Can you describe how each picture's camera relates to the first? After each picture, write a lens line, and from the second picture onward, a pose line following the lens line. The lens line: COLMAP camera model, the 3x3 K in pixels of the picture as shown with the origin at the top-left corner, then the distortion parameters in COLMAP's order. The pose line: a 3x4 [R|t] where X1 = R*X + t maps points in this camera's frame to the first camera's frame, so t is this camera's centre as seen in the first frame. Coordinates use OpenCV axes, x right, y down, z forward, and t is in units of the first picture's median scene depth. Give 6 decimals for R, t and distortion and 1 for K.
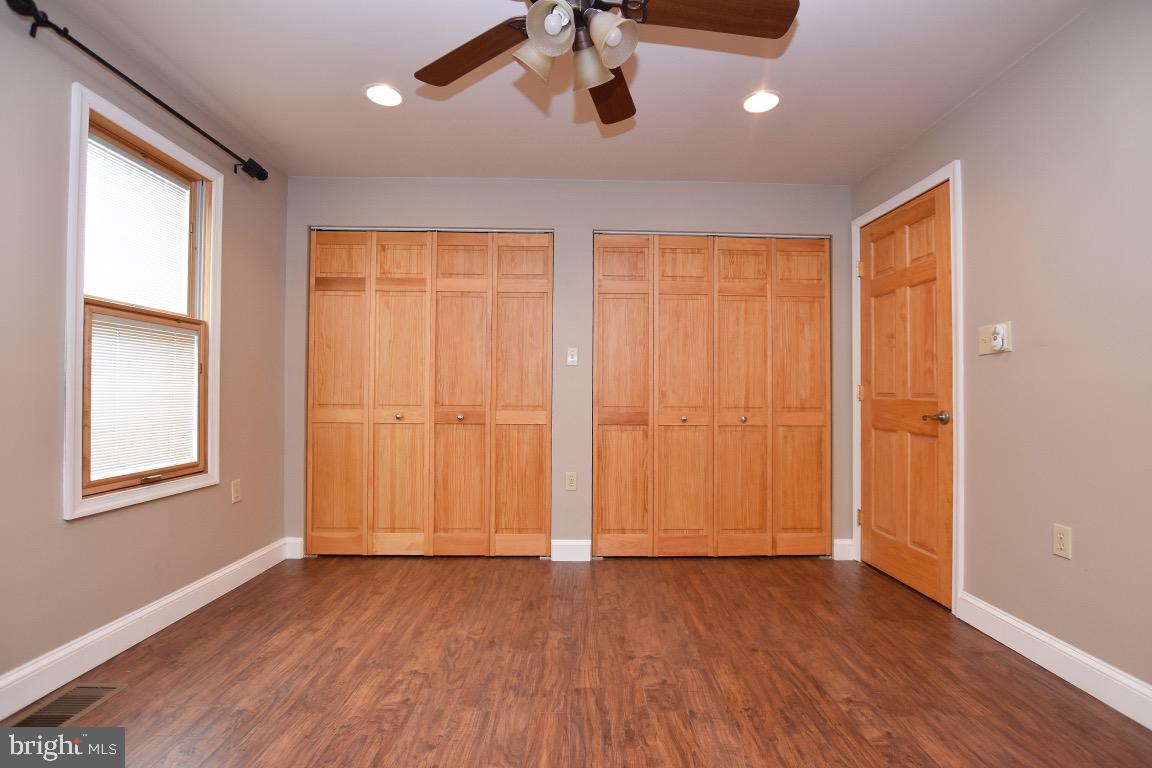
lens RADIAL K [[513.7, 0, 582.9], [0, 513.7, 385.5], [0, 0, 1]] dist [-0.036403, 0.007564]
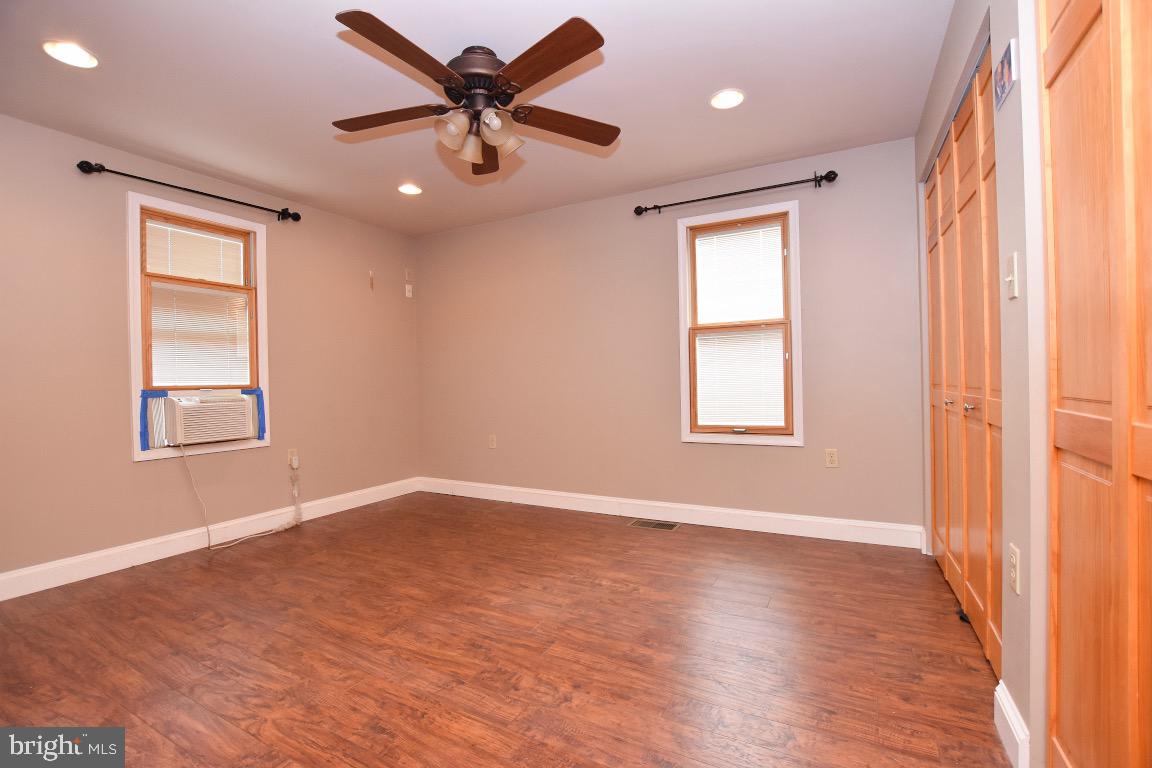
lens RADIAL K [[513.7, 0, 582.9], [0, 513.7, 385.5], [0, 0, 1]] dist [-0.036403, 0.007564]
pose [[-0.483871, 0.011727, -0.875061, 0.999695], [0.034424, 0.999391, -0.005642, 0.046969], [0.874462, -0.032853, -0.483981, 1.741197]]
